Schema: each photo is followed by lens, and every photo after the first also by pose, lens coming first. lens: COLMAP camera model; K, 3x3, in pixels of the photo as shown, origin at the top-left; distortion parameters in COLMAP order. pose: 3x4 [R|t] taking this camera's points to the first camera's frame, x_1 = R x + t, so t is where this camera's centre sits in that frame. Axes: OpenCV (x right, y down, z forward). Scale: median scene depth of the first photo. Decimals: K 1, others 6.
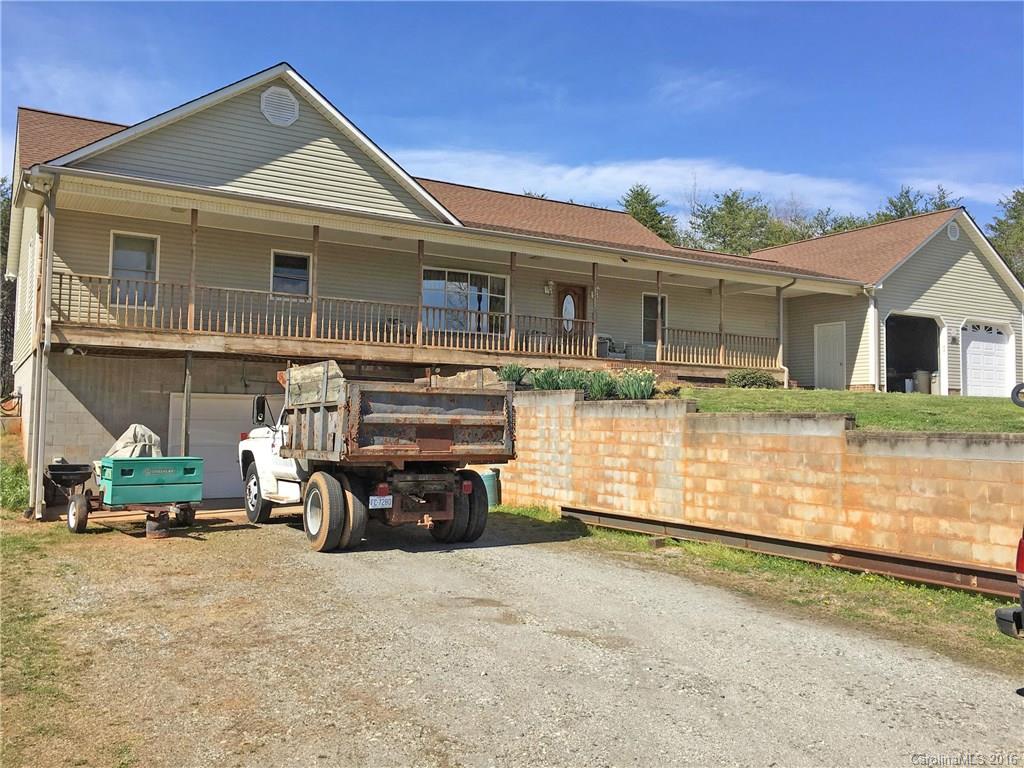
lens RADIAL K [[876.2, 0, 512.0], [0, 876.2, 384.0], [0, 0, 1]] dist [0.104652, -0.133810]
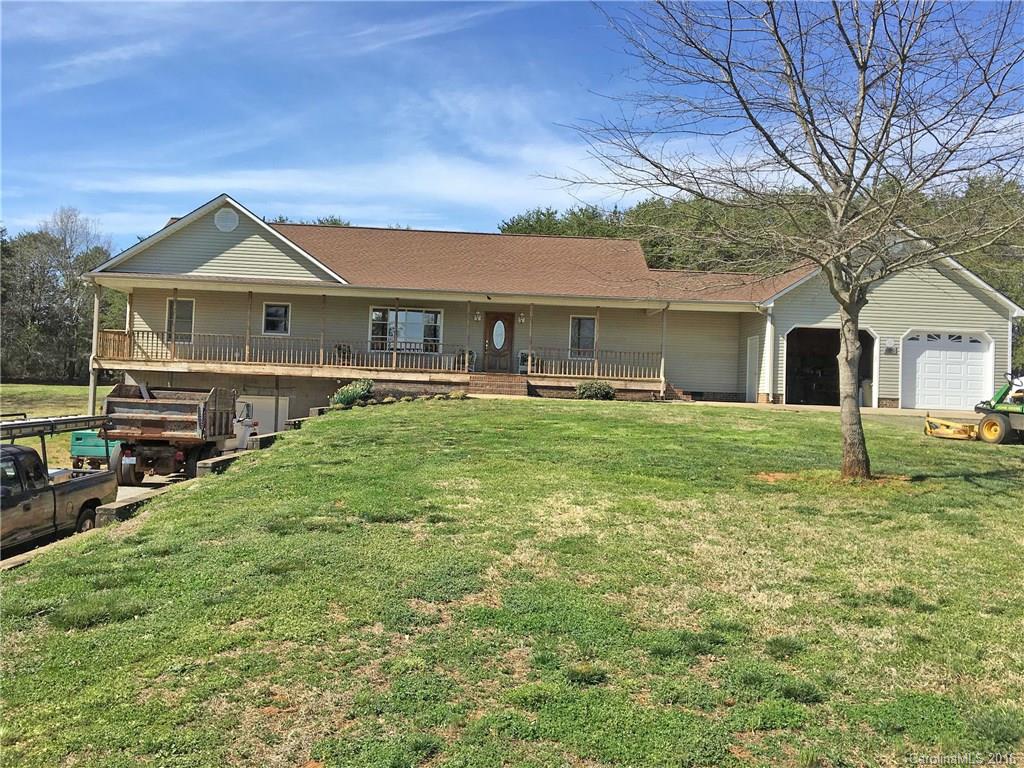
lens RADIAL K [[876.2, 0, 512.0], [0, 876.2, 384.0], [0, 0, 1]] dist [0.104652, -0.133810]
pose [[0.875379, 0.013177, -0.483257, 0.718163], [-0.004870, 0.999818, 0.018440, -0.032456], [0.483412, -0.013788, 0.875284, -0.125720]]
